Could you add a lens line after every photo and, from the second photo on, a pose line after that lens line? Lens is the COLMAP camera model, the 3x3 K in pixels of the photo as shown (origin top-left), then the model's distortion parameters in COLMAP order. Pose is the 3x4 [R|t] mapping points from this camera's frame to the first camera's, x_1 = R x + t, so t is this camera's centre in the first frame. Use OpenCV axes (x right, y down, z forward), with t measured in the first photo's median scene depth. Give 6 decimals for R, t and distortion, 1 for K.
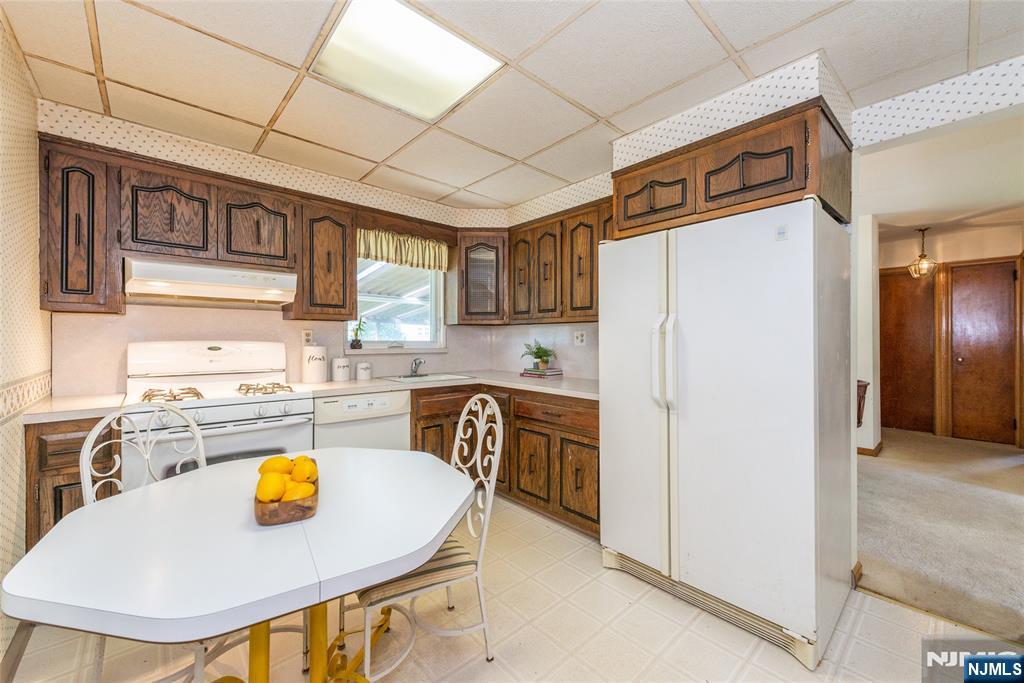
lens RADIAL K [[401.7, 0, 507.6], [0, 401.7, 341.3], [0, 0, 1]] dist [0.015567, -0.005234]
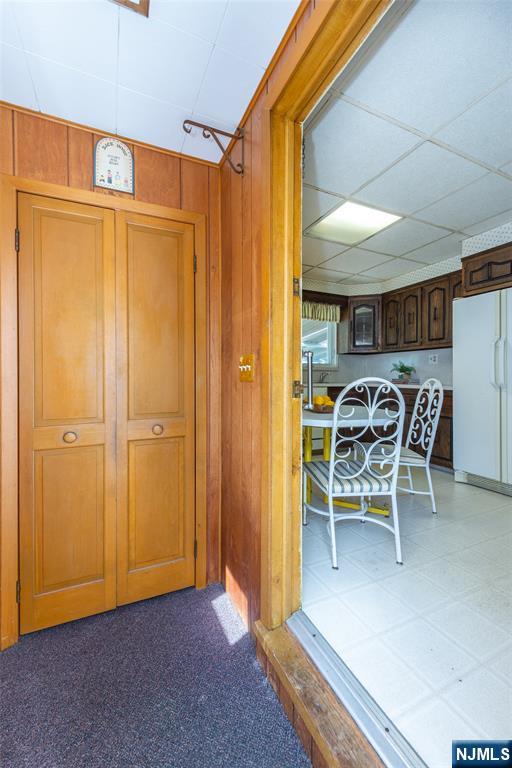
lens RADIAL K [[301.3, 0, 242.0], [0, 301.3, 377.6], [0, 0, 1]] dist [0.015567, -0.005234]
pose [[0.946811, 0.004264, -0.321762, -0.167937], [-0.004714, 0.999989, -0.000617, 0.078363], [0.321755, 0.002101, 0.946821, -0.427287]]
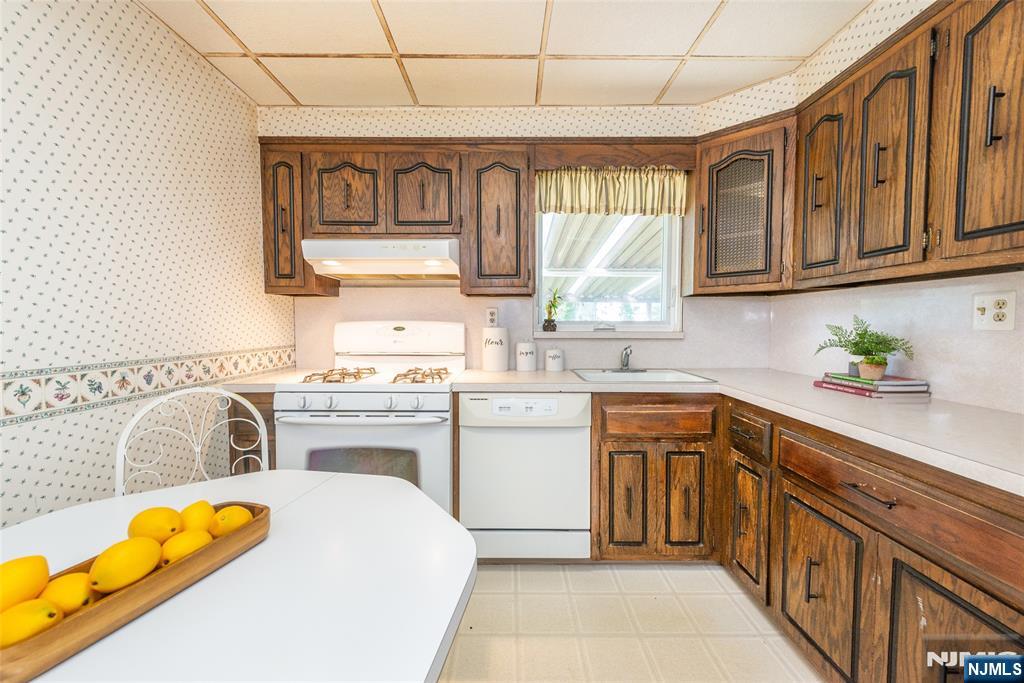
lens RADIAL K [[401.7, 0, 507.6], [0, 401.7, 341.3], [0, 0, 1]] dist [0.015567, -0.005234]
pose [[0.749836, 0.028338, -0.661017, 0.093176], [-0.001078, 0.999133, 0.041611, 0.006672], [0.661623, -0.030489, 0.749216, 0.400609]]
